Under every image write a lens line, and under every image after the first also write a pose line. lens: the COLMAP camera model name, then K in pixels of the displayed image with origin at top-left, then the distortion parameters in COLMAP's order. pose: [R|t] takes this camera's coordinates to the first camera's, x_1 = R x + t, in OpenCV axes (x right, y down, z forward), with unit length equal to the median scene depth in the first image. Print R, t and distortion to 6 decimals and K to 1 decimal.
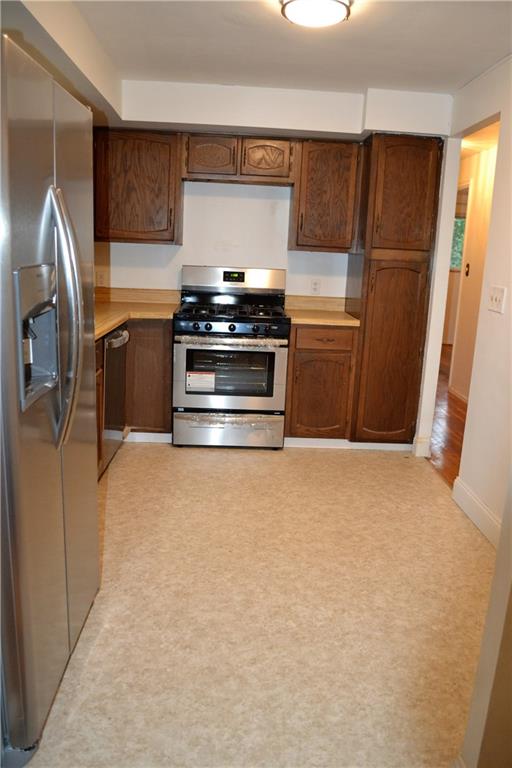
lens RADIAL K [[614.9, 0, 256.0], [0, 614.9, 384.0], [0, 0, 1]] dist [-0.071409, -0.002934]
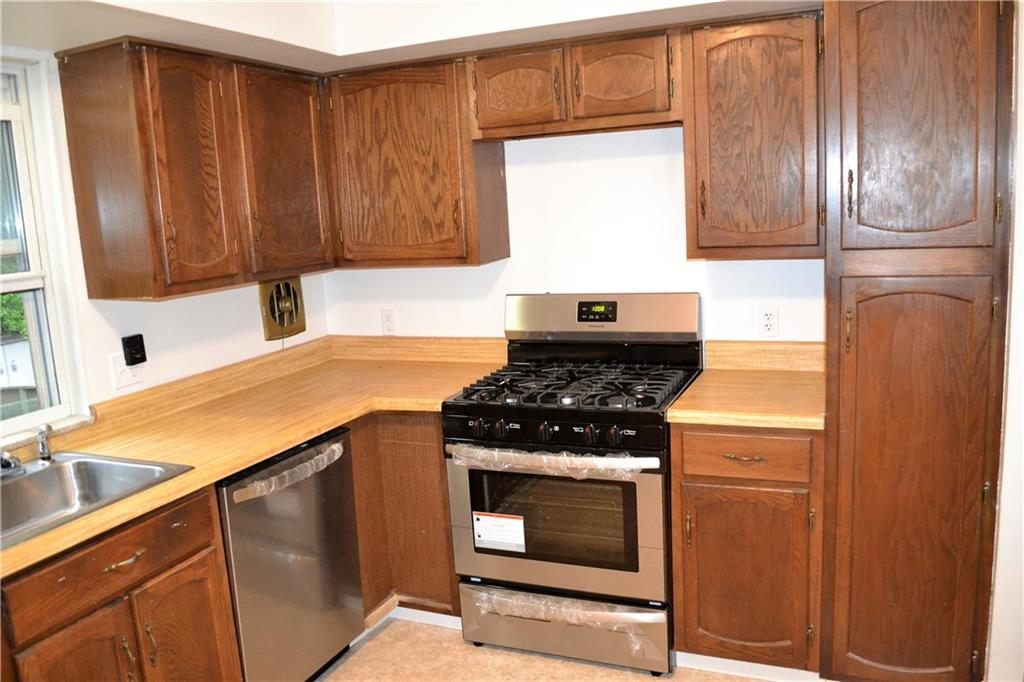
lens RADIAL K [[819.9, 0, 512.0], [0, 819.9, 341.0], [0, 0, 1]] dist [-0.071409, -0.002934]
pose [[0.901203, -0.026165, -0.432606, 0.216304], [0.005585, 0.998794, -0.048774, -0.127944], [0.433361, 0.041539, 0.900263, 0.380156]]
